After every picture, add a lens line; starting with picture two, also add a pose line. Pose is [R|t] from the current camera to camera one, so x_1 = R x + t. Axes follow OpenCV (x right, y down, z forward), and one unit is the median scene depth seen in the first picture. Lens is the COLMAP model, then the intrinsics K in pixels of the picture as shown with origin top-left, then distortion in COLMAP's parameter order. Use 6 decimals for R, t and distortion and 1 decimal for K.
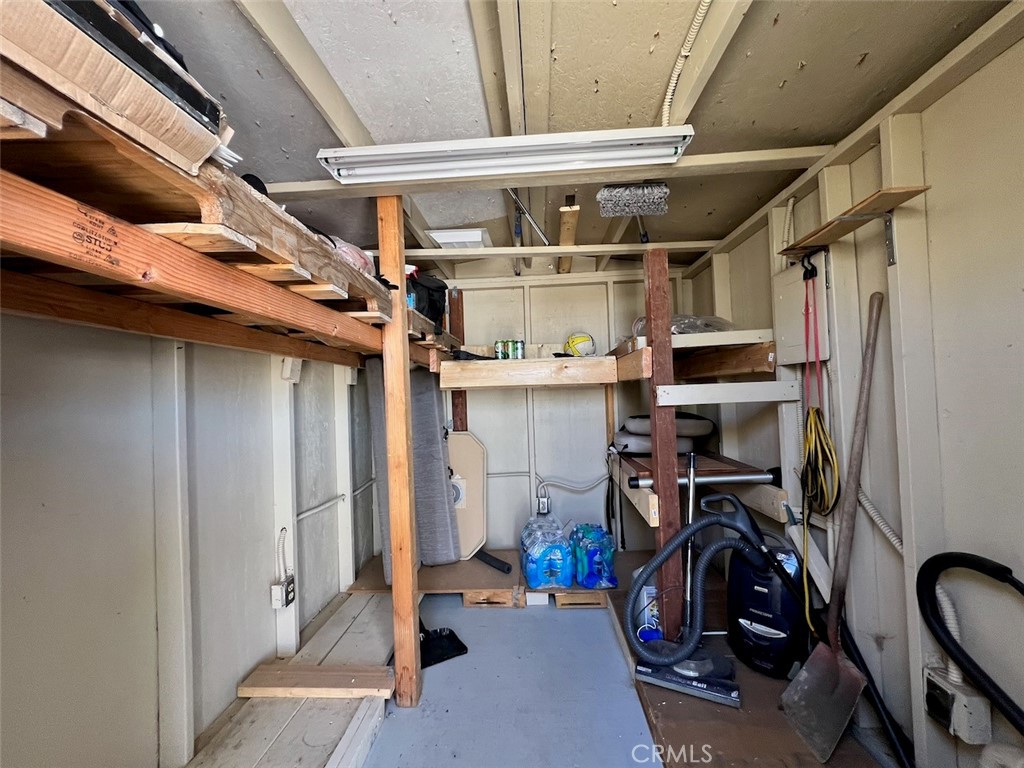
lens RADIAL K [[409.3, 0, 512.0], [0, 409.3, 384.0], [0, 0, 1]] dist [0.001151, 0.000177]
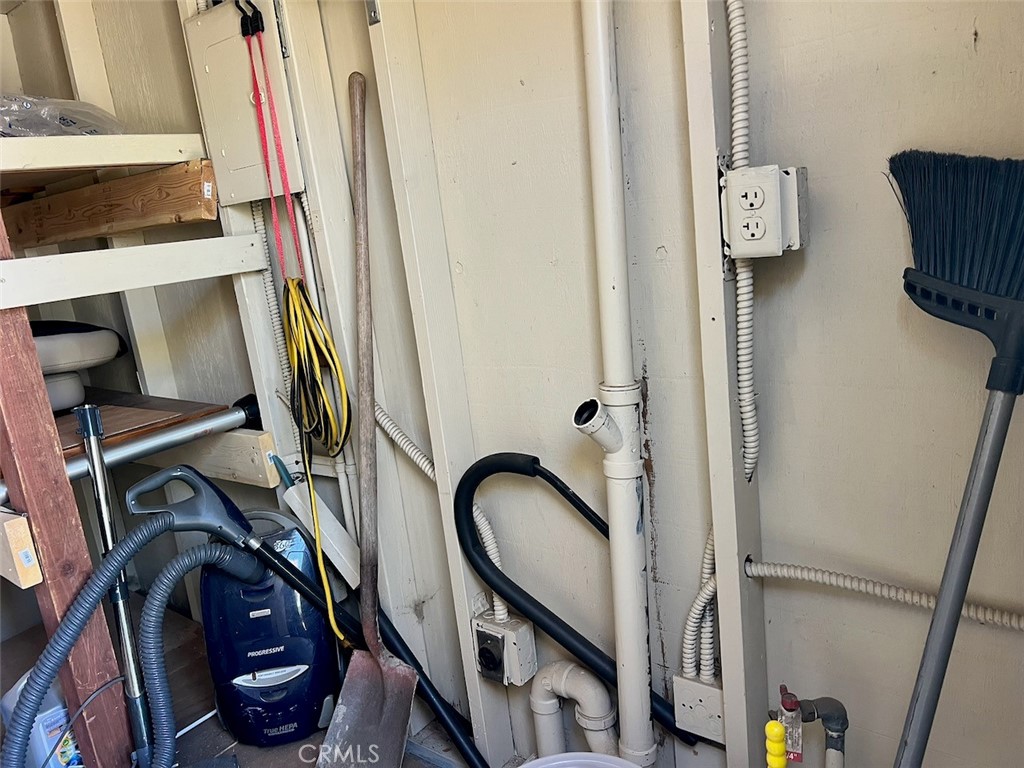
lens RADIAL K [[766.8, 0, 512.0], [0, 766.8, 384.0], [0, 0, 1]] dist [0.032484, -0.037916]
pose [[0.574354, -0.209935, 0.791230, 0.035789], [0.079066, 0.976264, 0.201635, 0.008215], [-0.814780, -0.053251, 0.577320, 0.124957]]
